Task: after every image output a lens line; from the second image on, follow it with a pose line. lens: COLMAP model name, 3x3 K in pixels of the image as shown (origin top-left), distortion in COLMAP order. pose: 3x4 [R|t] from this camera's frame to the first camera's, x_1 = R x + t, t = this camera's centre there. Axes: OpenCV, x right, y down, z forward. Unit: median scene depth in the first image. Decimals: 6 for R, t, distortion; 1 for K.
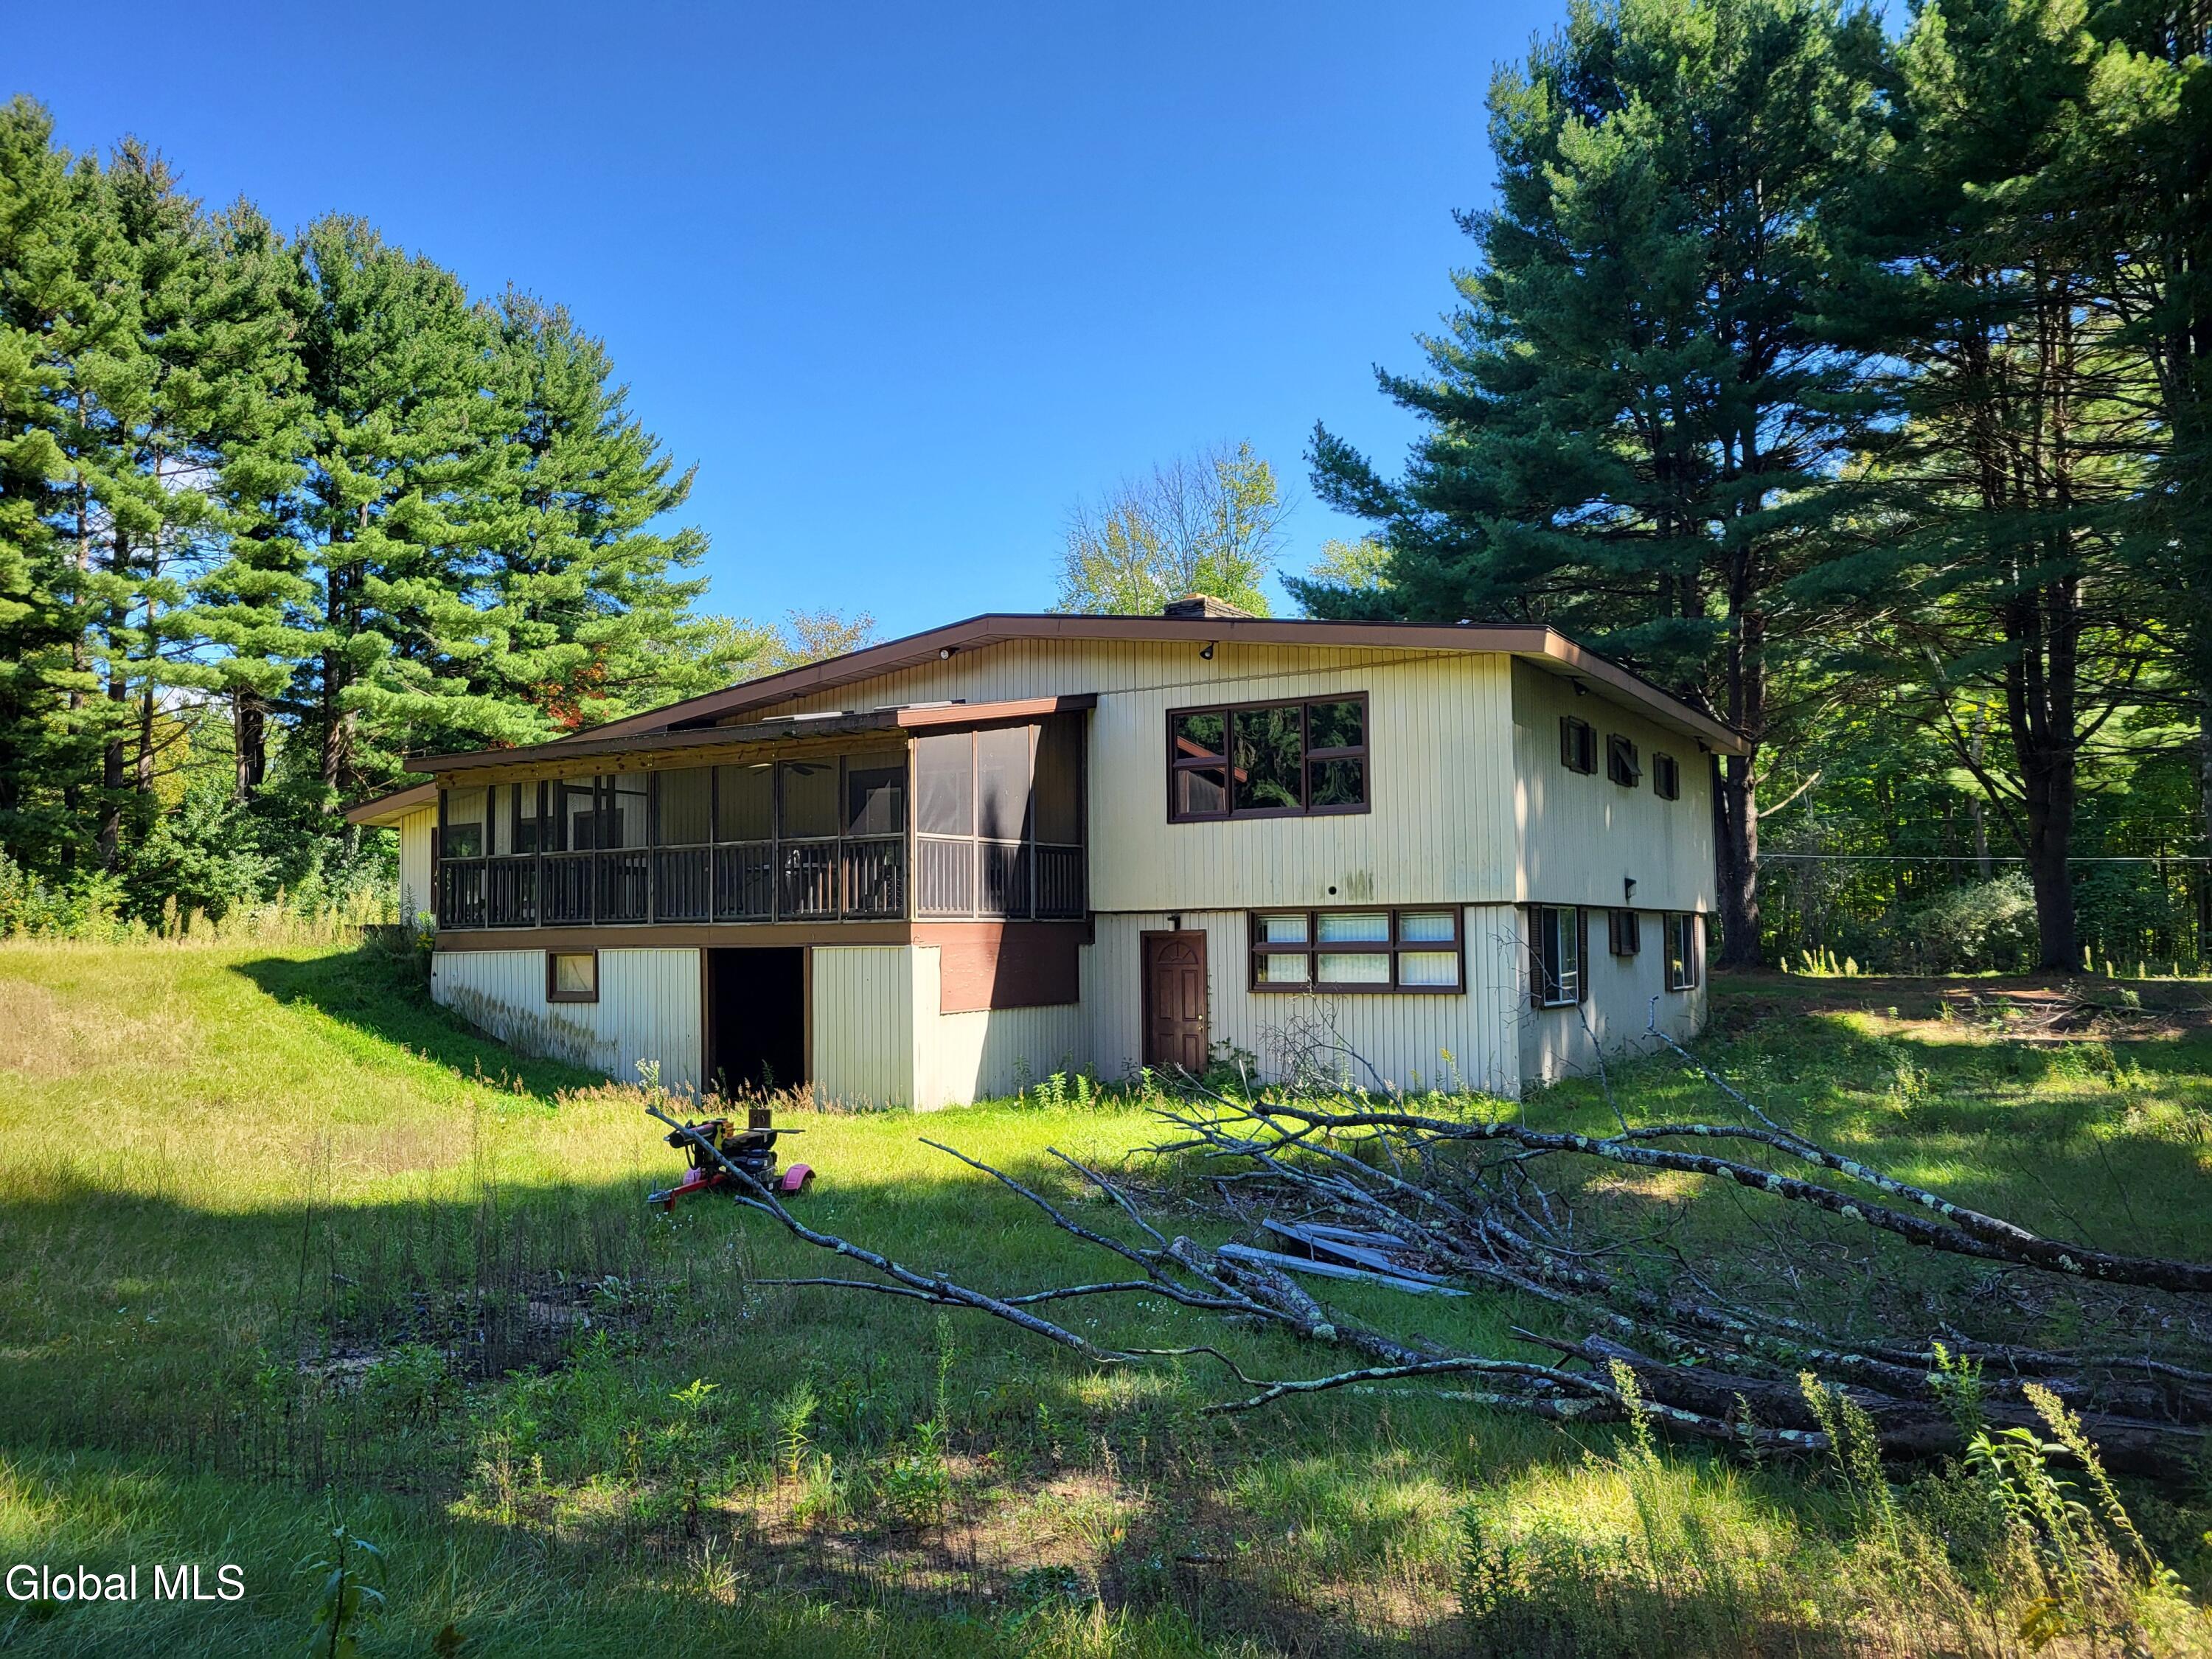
lens RADIAL K [[1638.8, 0, 1102.6], [0, 1638.8, 828.1], [0, 0, 1]] dist [0.029694, -0.013090]
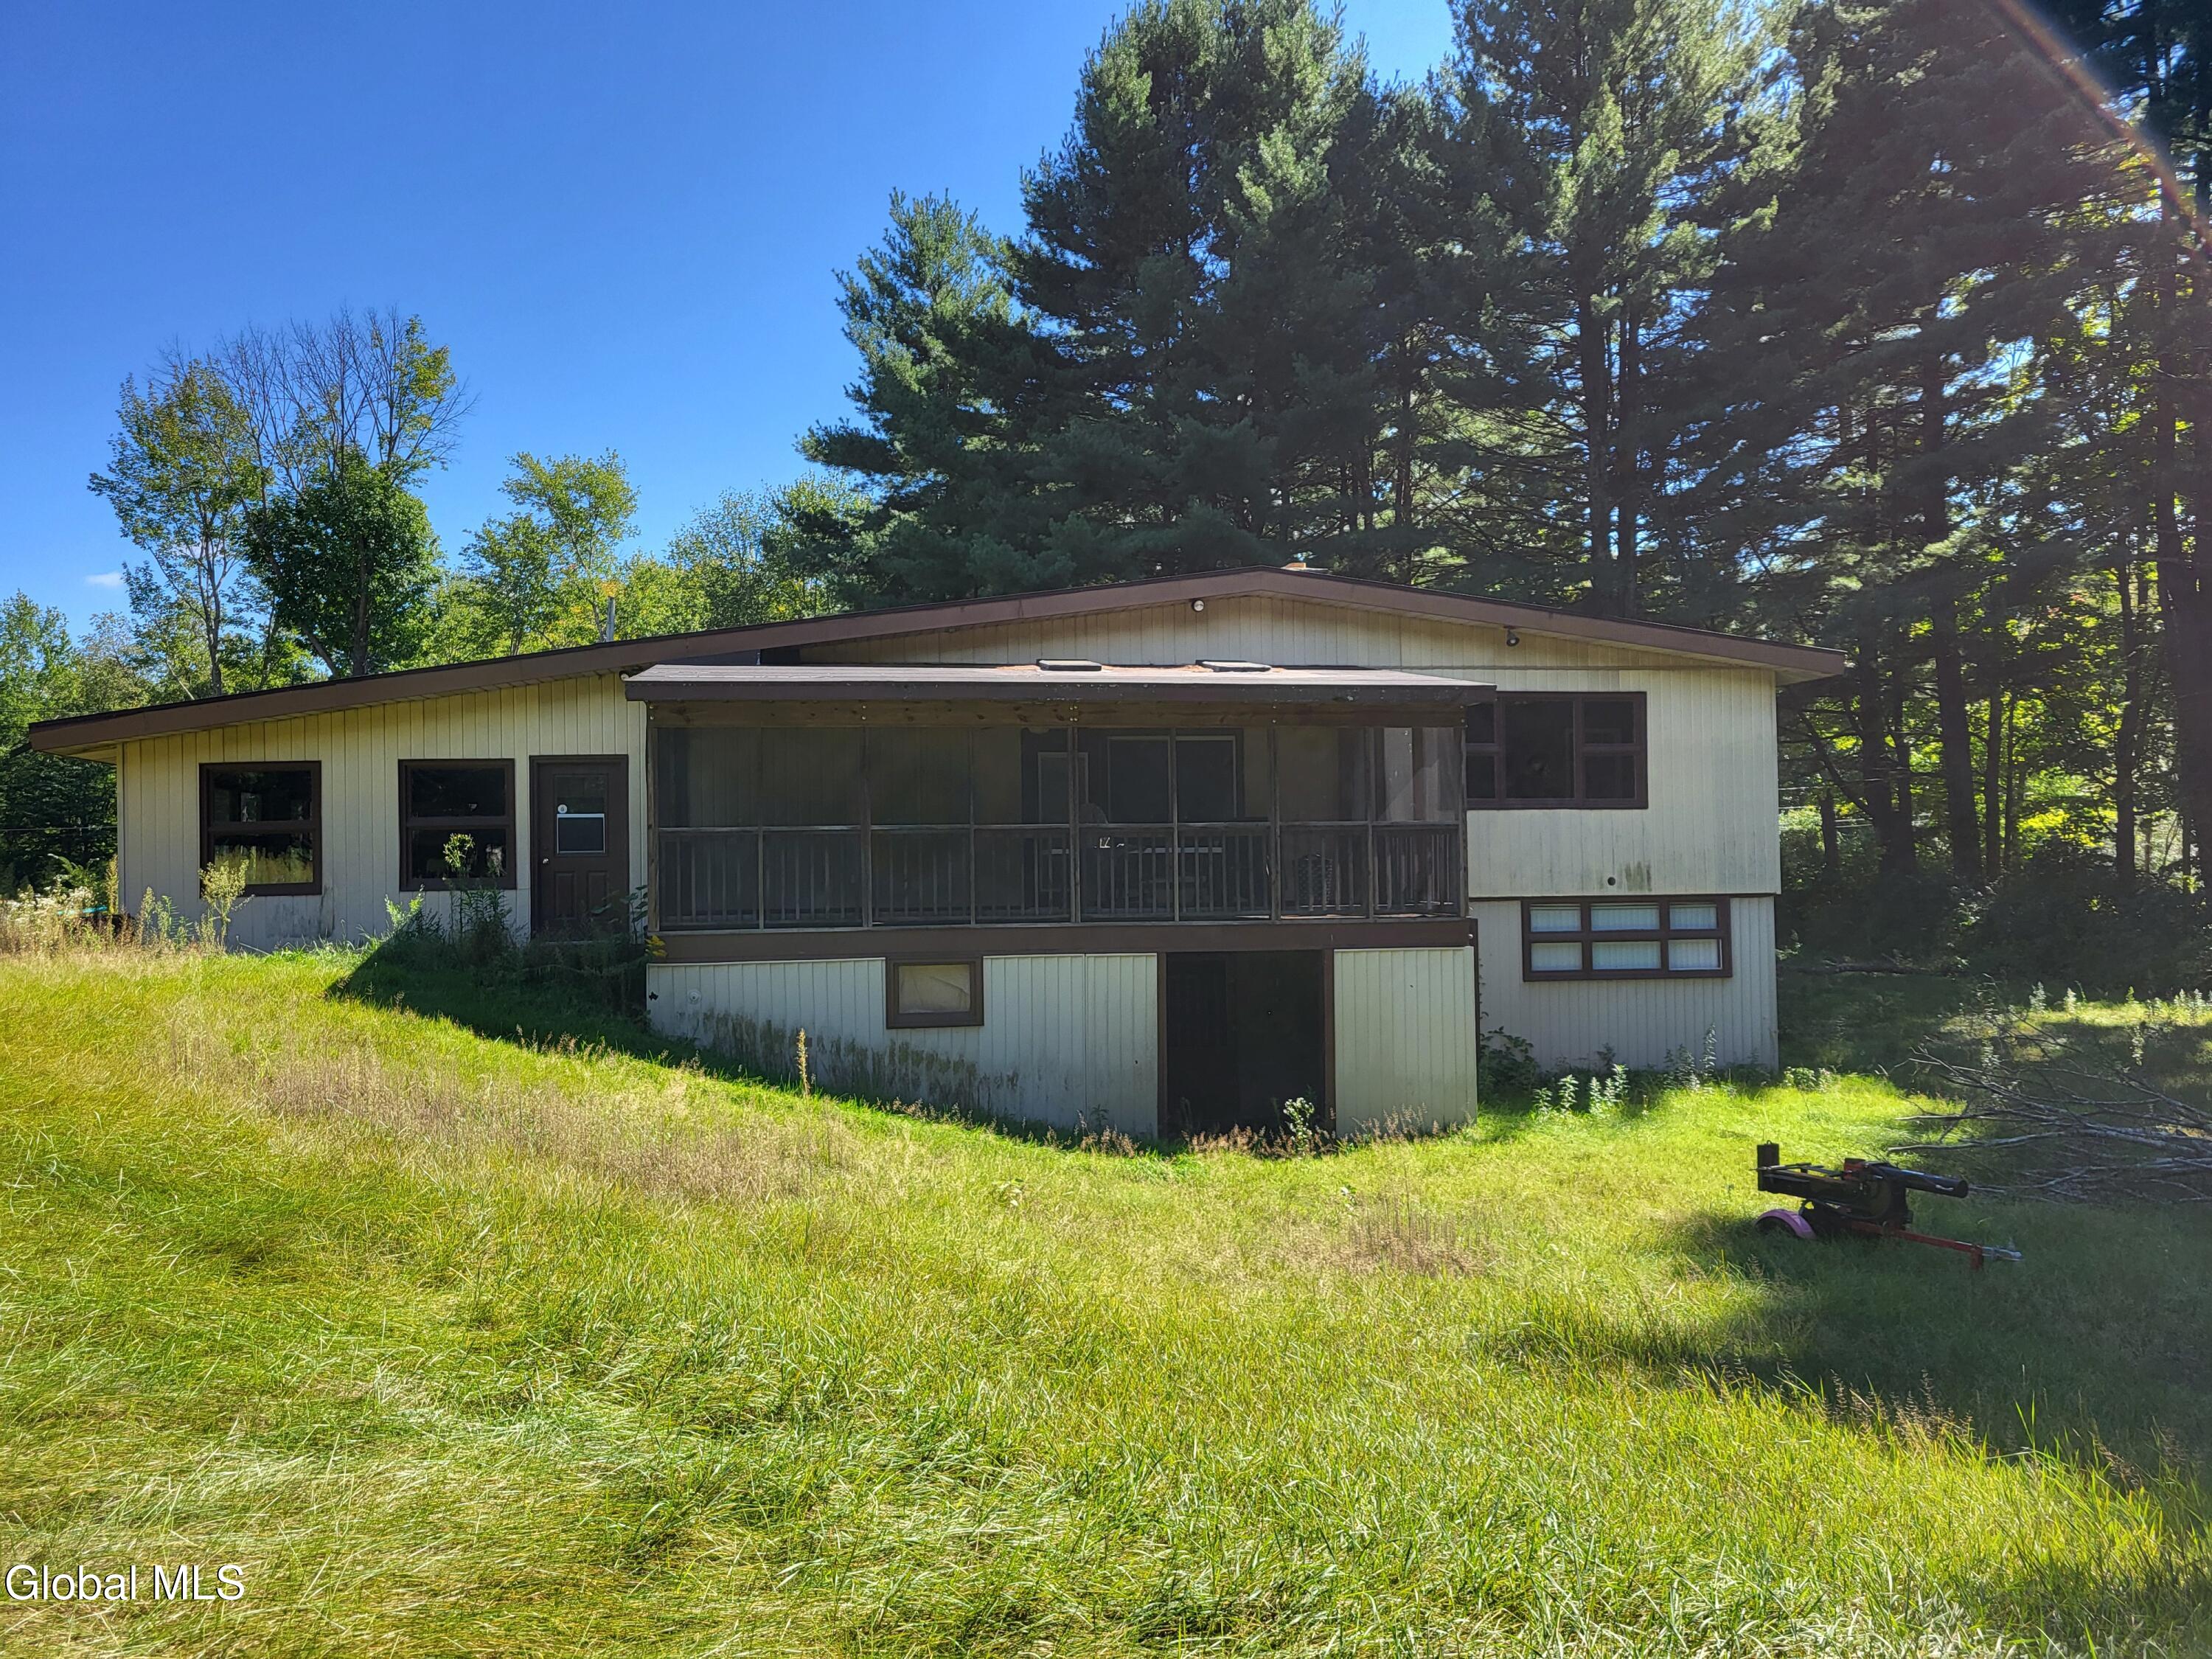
lens RADIAL K [[1638.8, 0, 1104.0], [0, 1638.8, 836.2], [0, 0, 1]] dist [0.029694, -0.013090]
pose [[0.786483, 0.018974, 0.617321, -0.756156], [-0.040581, 0.998956, 0.020998, 0.000464], [-0.616278, -0.041566, 0.786431, 0.381393]]
